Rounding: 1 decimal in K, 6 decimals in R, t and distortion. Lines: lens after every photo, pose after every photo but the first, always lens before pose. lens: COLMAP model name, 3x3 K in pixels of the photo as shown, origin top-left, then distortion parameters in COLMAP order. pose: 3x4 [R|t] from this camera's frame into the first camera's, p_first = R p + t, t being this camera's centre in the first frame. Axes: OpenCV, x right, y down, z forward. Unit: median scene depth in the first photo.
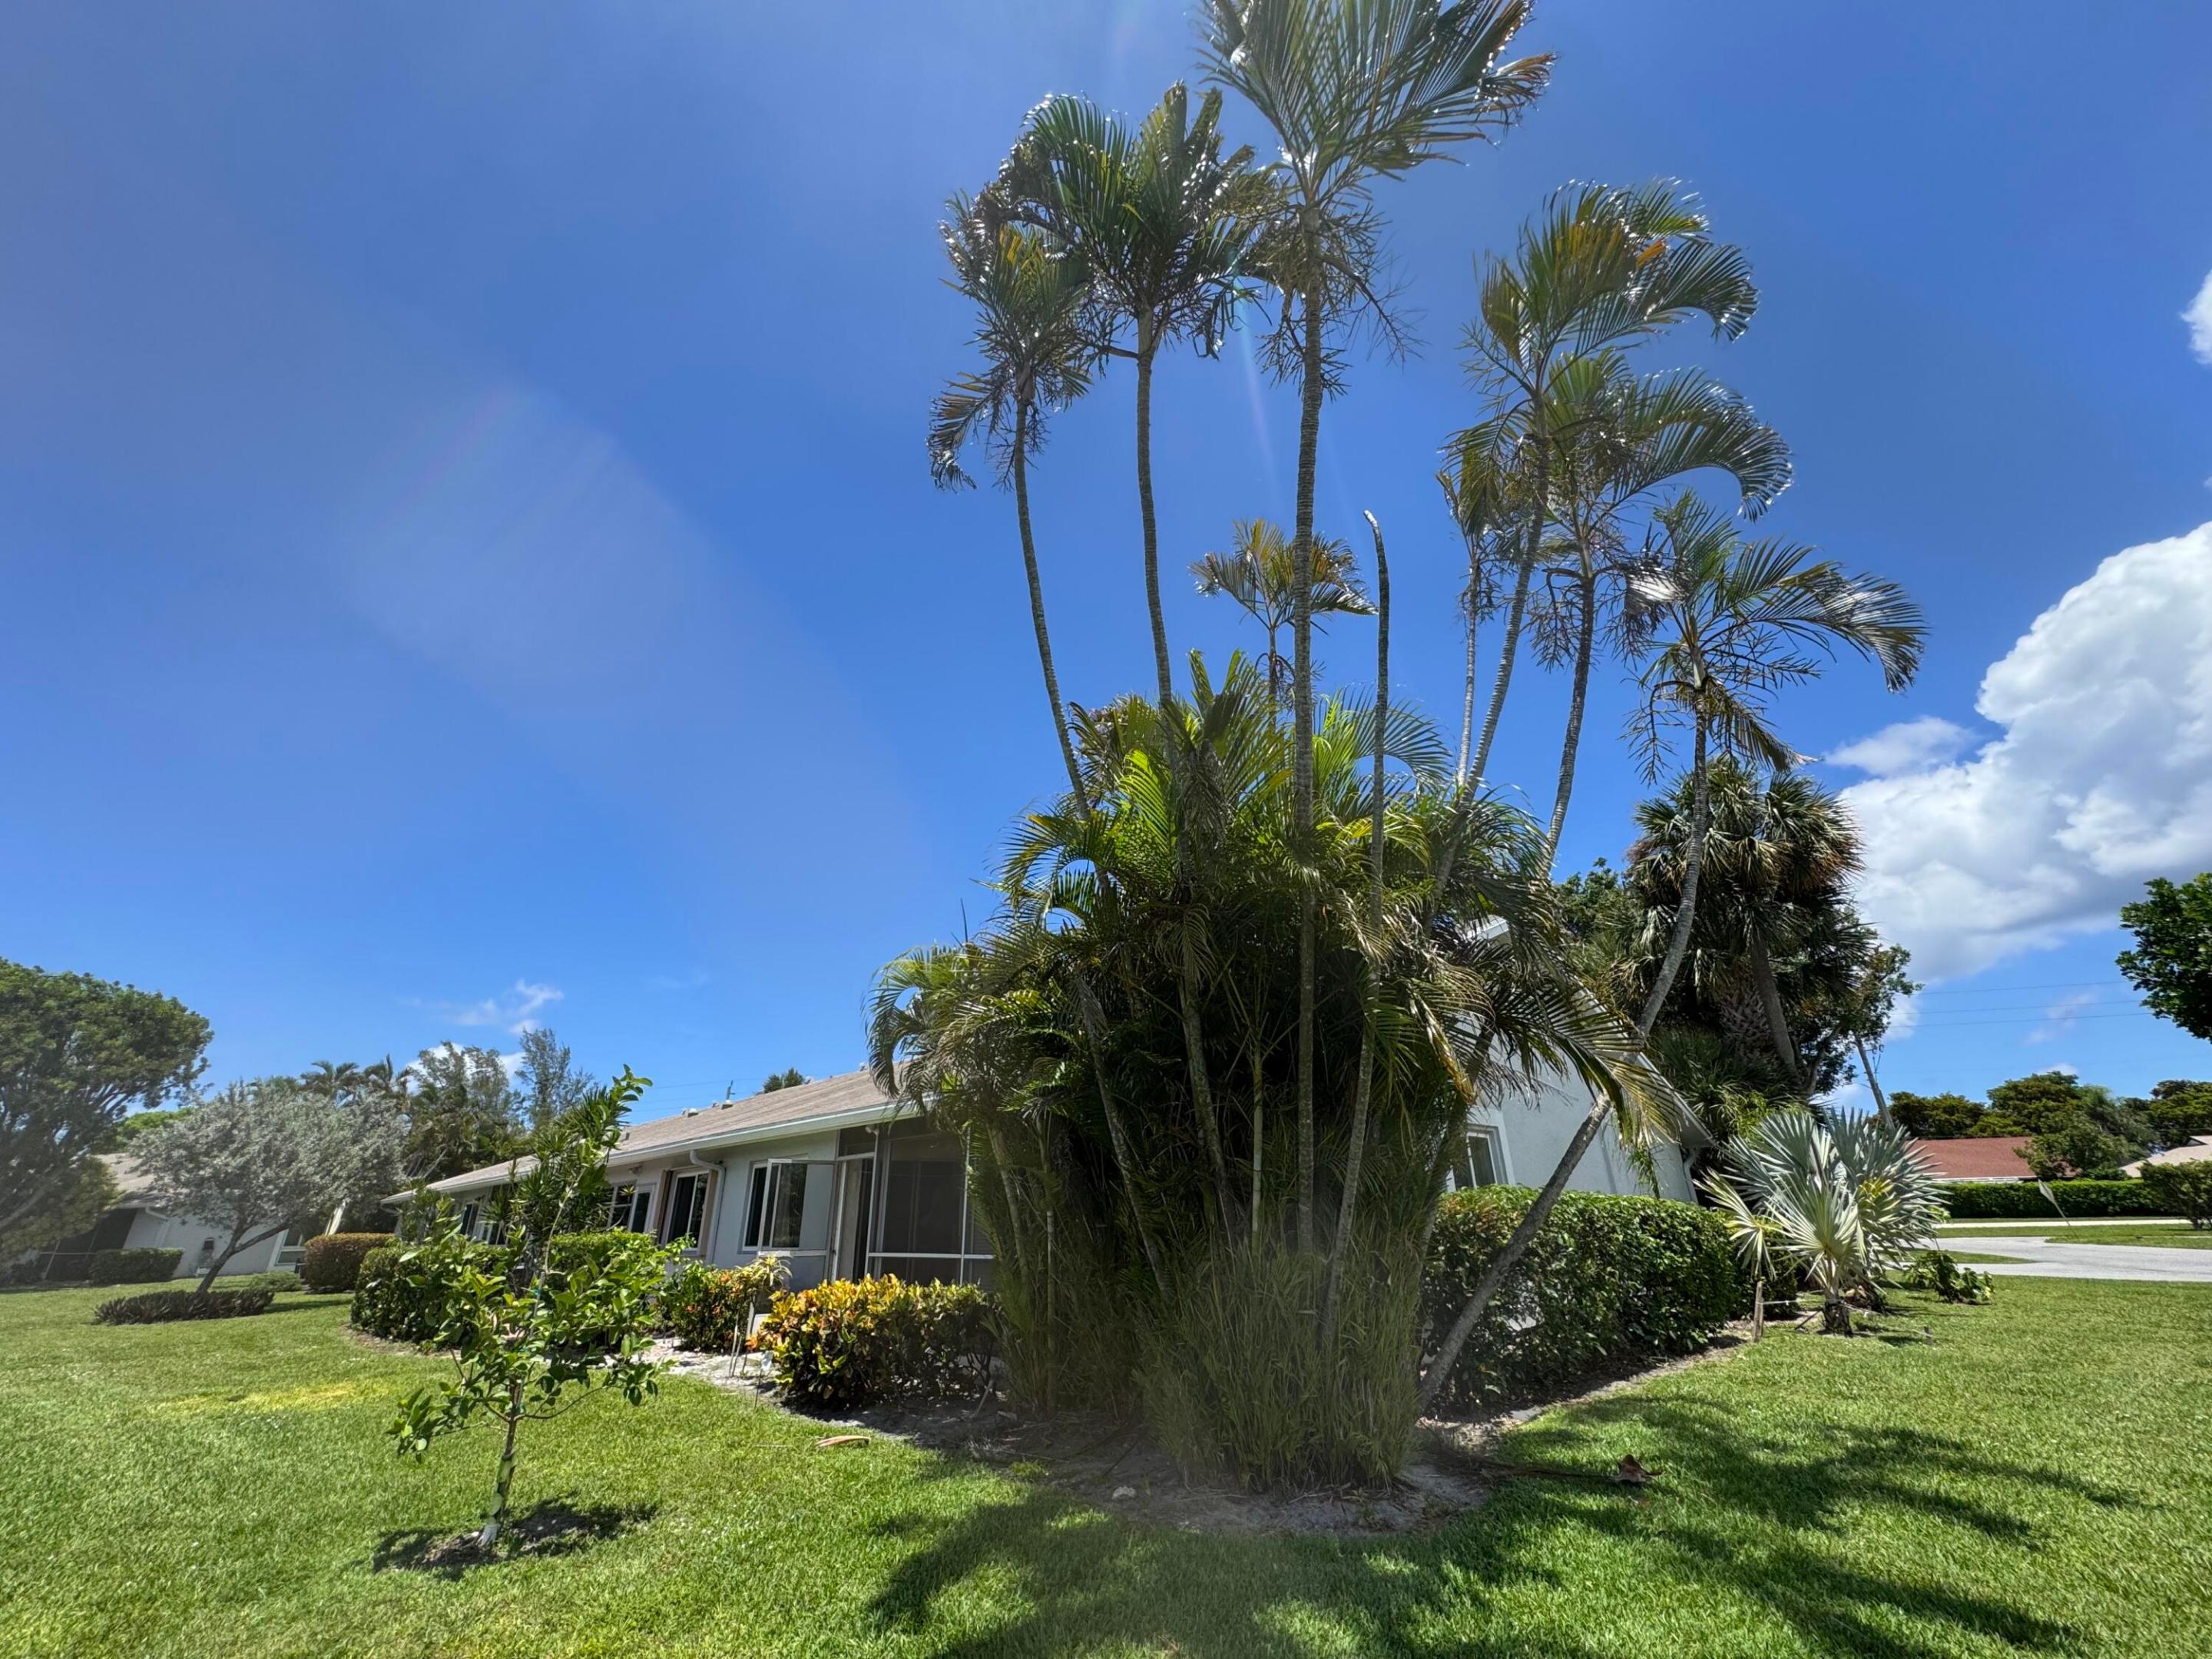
lens RADIAL K [[873.2, 0, 1099.4], [0, 873.2, 835.5], [0, 0, 1]] dist [-0.000427, 0.000287]
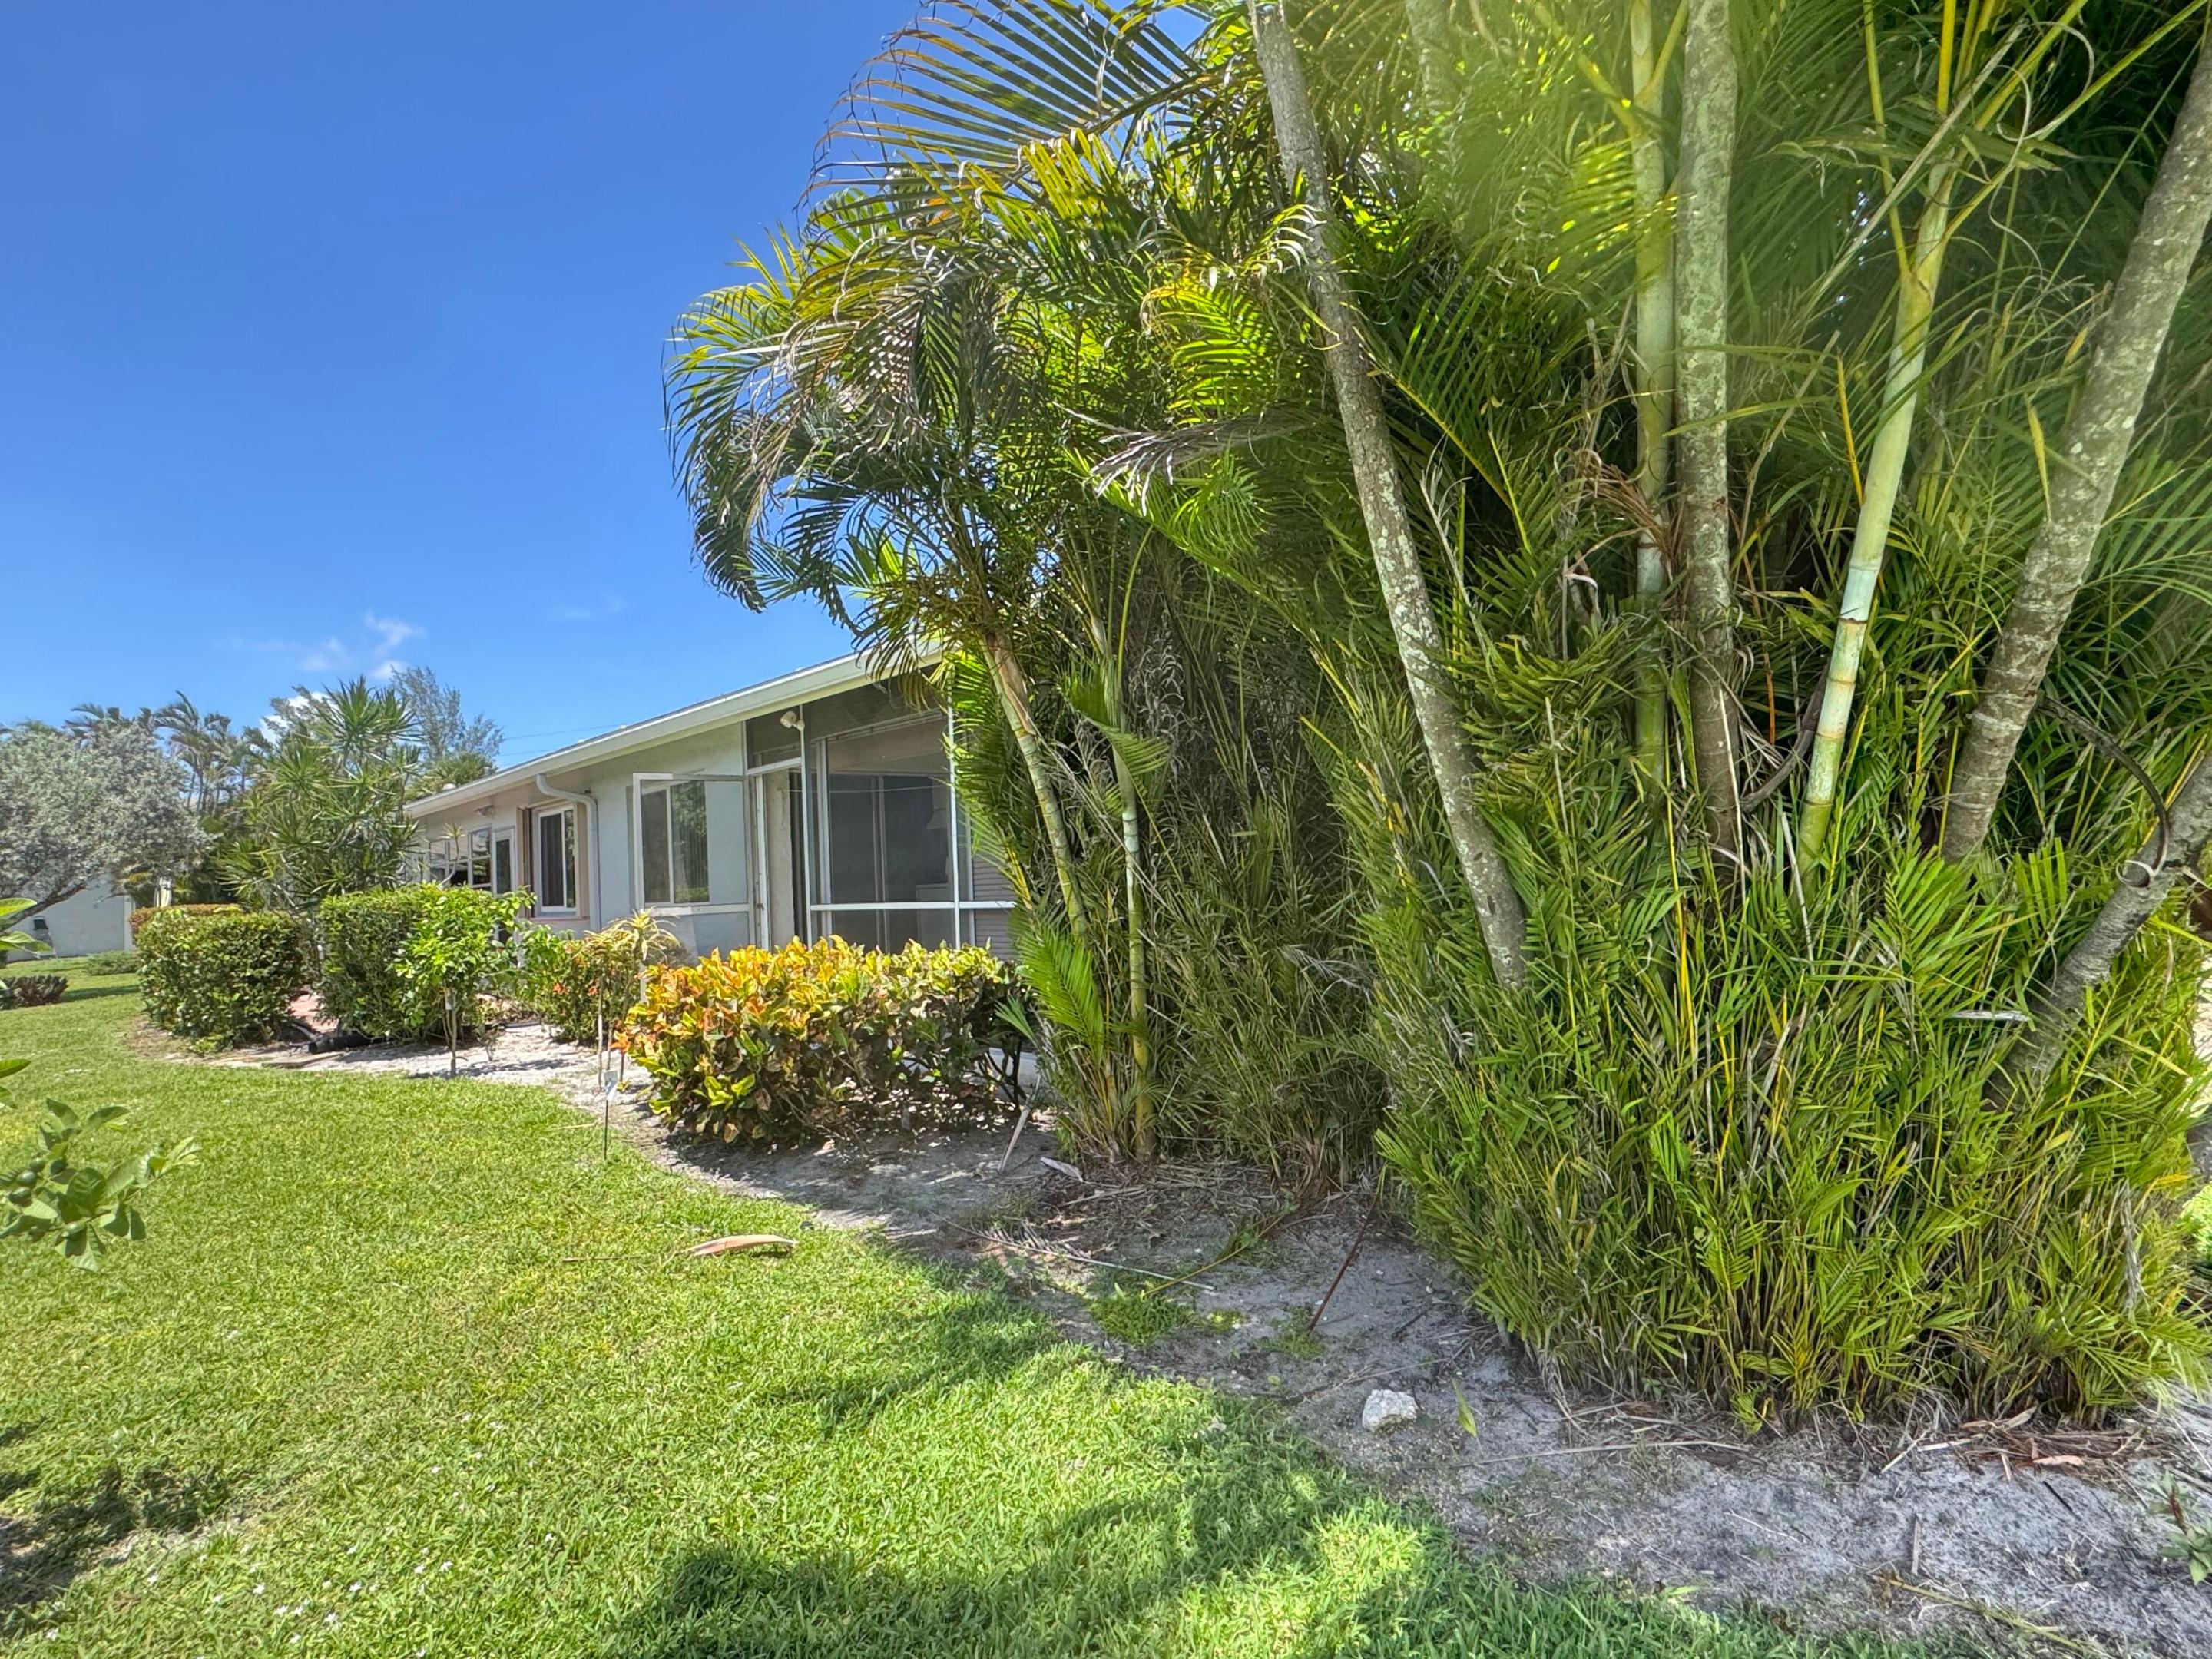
lens RADIAL K [[1081.9, 0, 1111.7], [0, 1081.9, 820.1], [0, 0, 1]] dist [-0.000382, 0.000051]
pose [[0.999503, -0.031462, -0.001761, -0.056135], [0.029947, 0.930980, 0.363839, 0.190488], [-0.009808, -0.363711, 0.931460, 0.388871]]
